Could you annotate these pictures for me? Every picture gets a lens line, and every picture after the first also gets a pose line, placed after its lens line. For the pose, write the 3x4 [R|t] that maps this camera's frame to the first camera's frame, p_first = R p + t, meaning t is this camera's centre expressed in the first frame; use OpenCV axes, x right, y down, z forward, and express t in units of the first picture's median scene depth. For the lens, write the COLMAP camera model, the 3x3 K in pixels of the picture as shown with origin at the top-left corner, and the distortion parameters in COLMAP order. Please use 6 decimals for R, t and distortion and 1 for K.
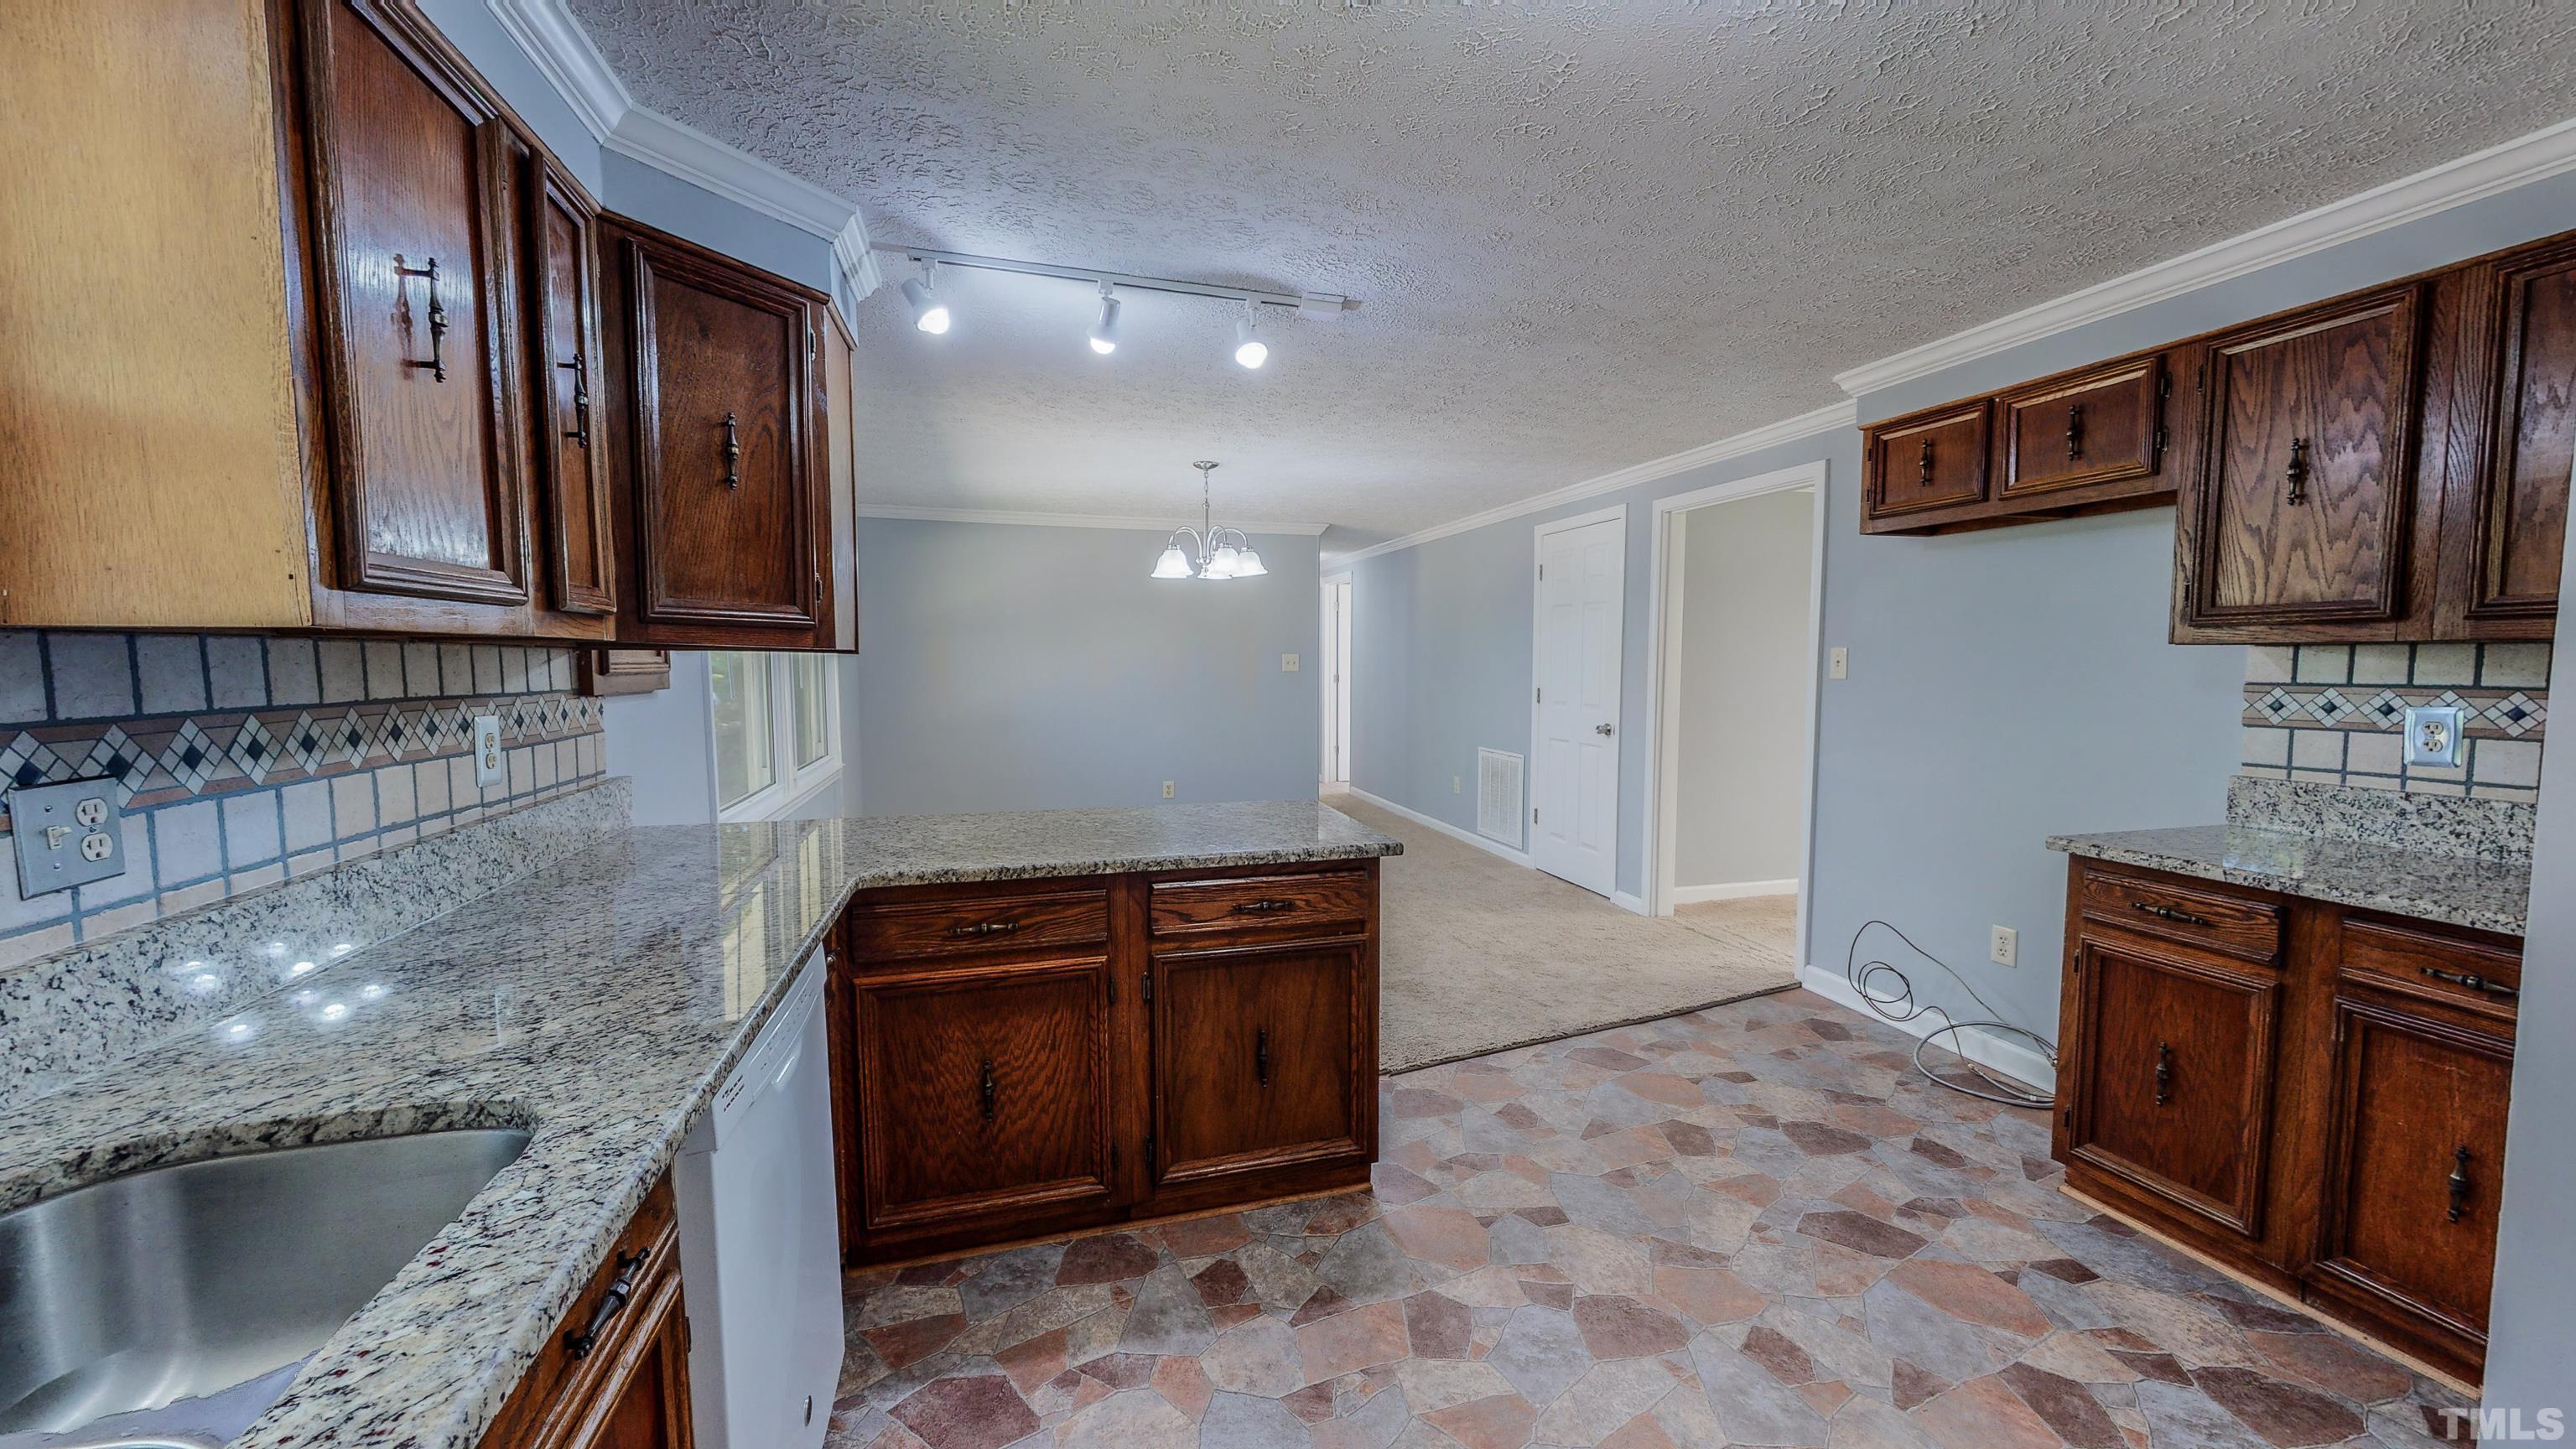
lens RADIAL K [[944.1, 0, 1288.2], [0, 944.1, 727.7], [0, 0, 1]] dist [0.000154, -0.000107]
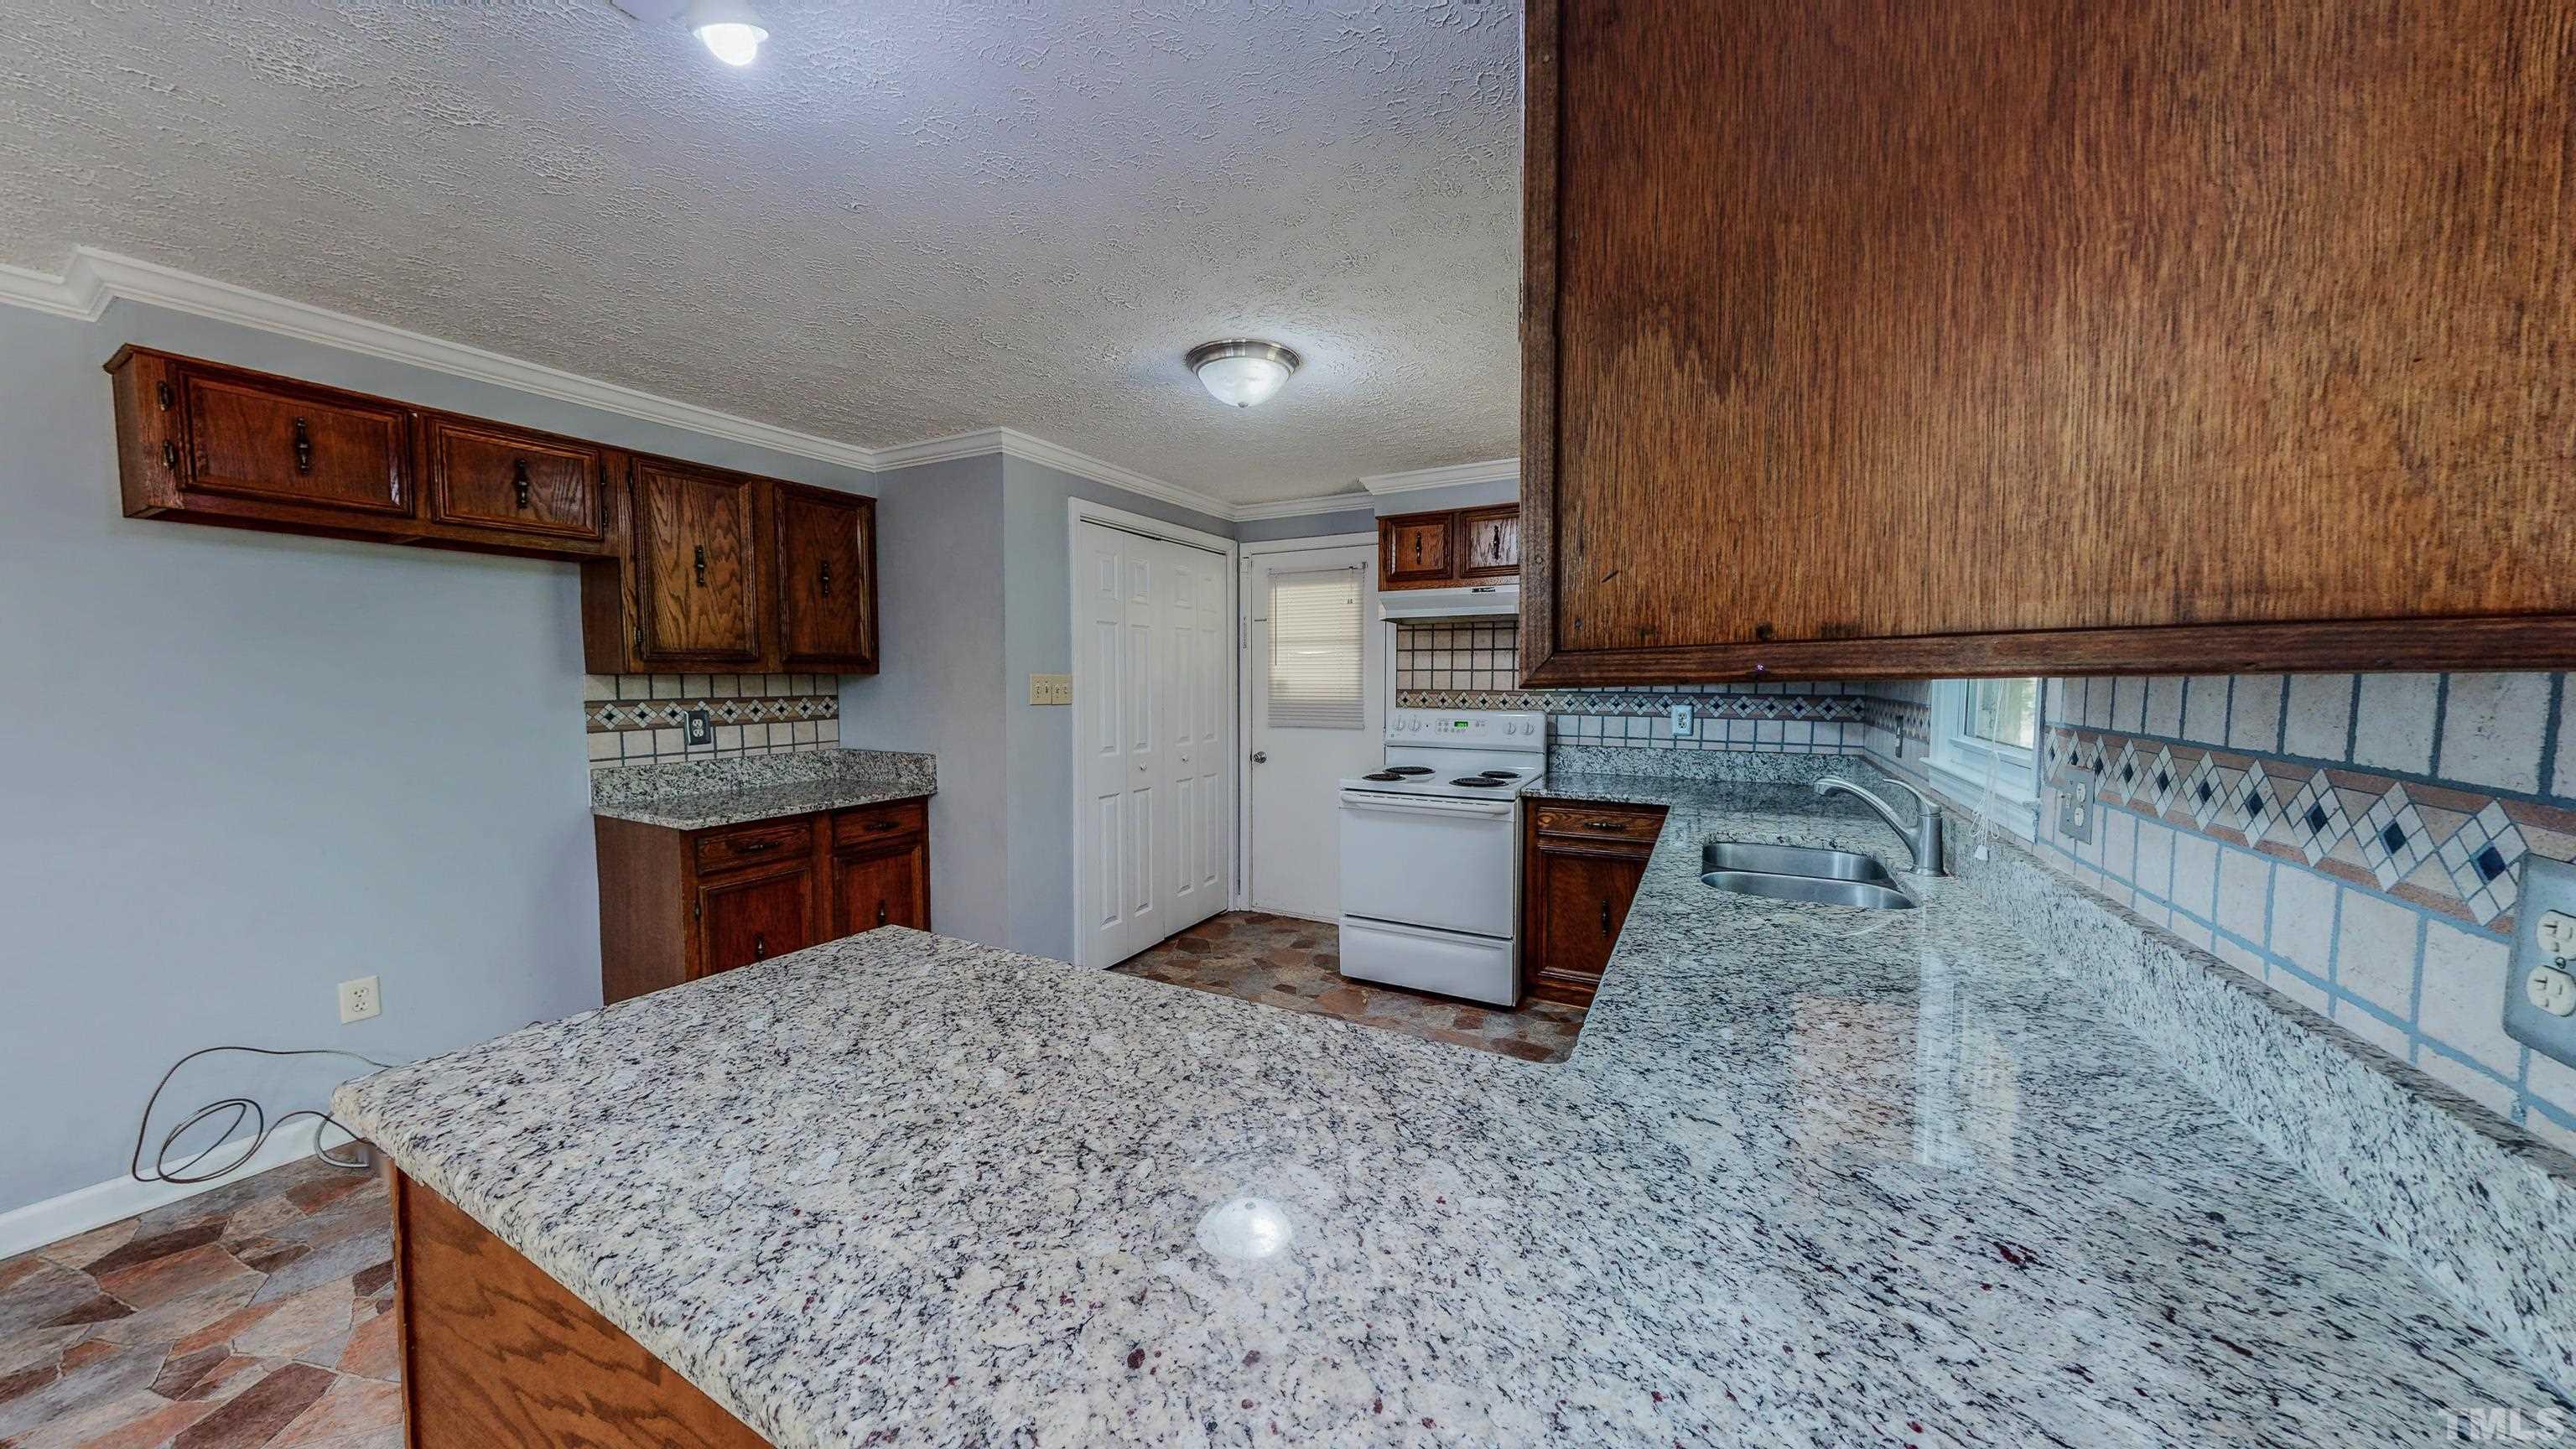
lens RADIAL K [[814.4, 0, 1289.8], [0, 814.4, 726.0], [0, 0, 1]] dist [-0.000885, -0.000037]
pose [[-0.717889, -0.040367, 0.694986, -0.791728], [0.053771, 0.992120, 0.113168, -0.135178], [-0.694077, 0.118612, -0.710062, 1.696750]]
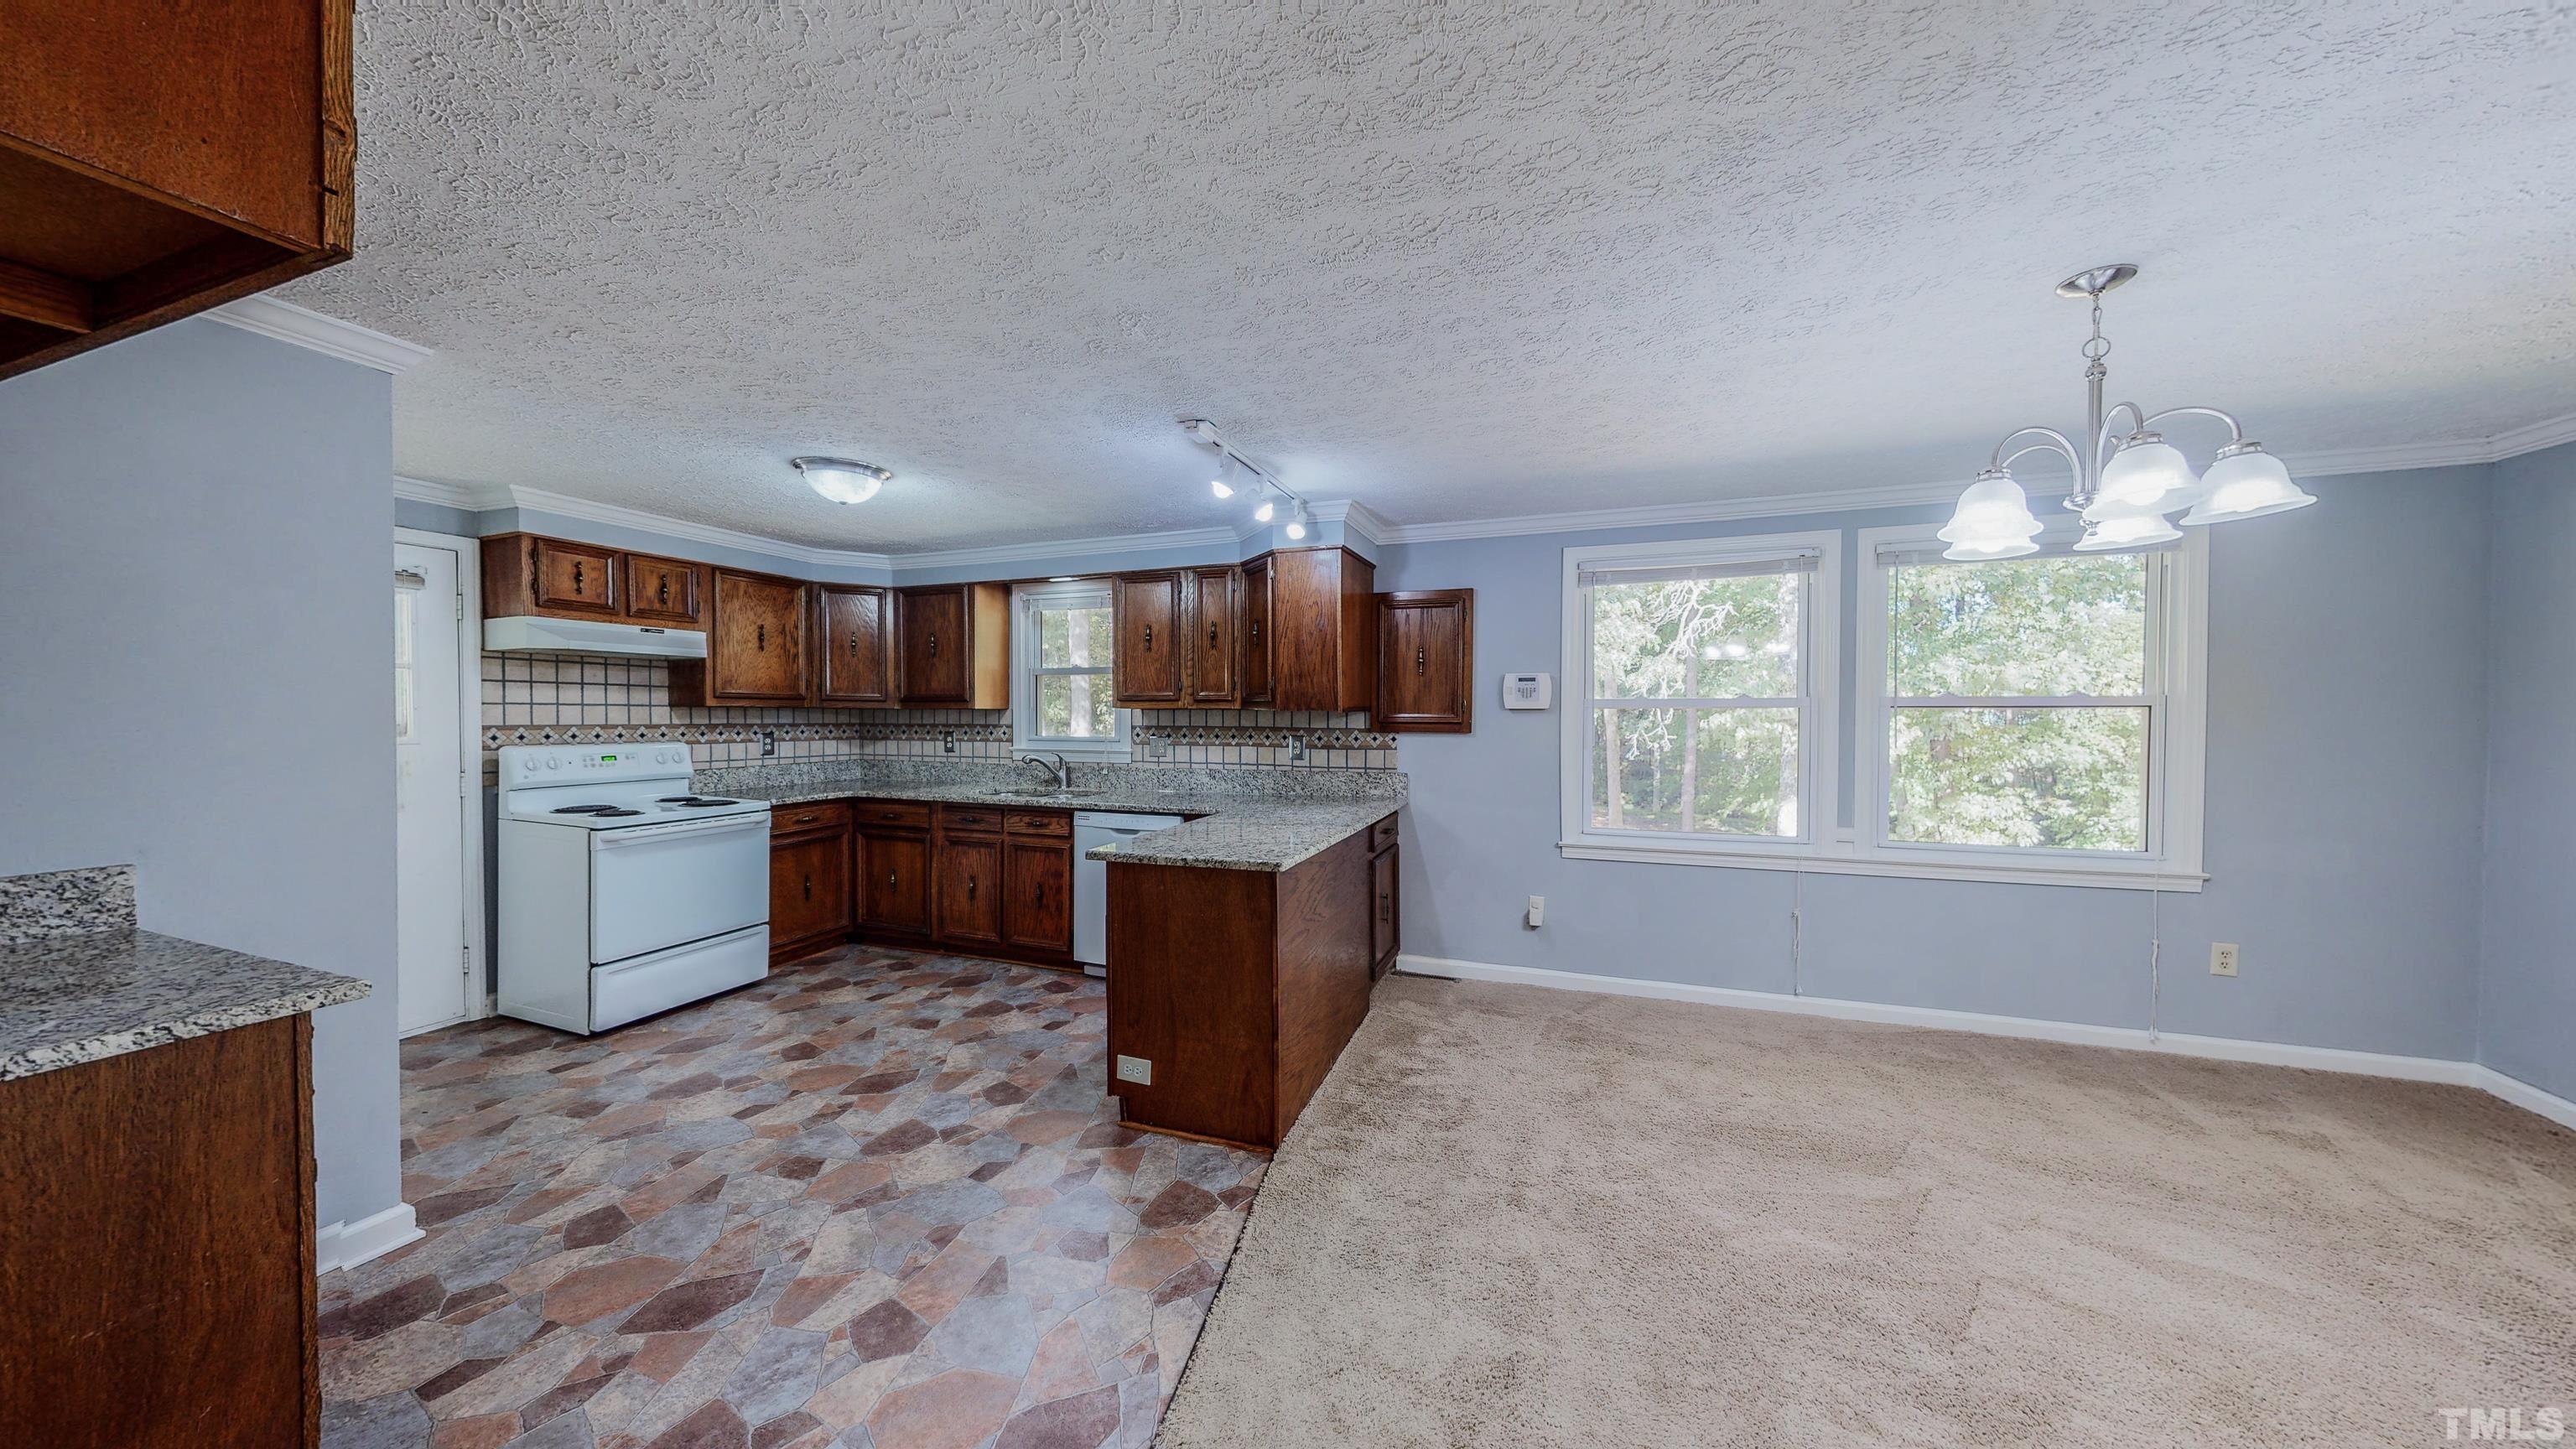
lens RADIAL K [[813.5, 0, 1288.4], [0, 813.5, 727.0], [0, 0, 1]] dist [-0.000022, -0.000100]
pose [[-0.586749, 0.015136, -0.809627, 1.252967], [-0.061121, 0.996145, 0.062918, -0.207611], [0.807459, 0.086403, -0.583563, 2.646465]]
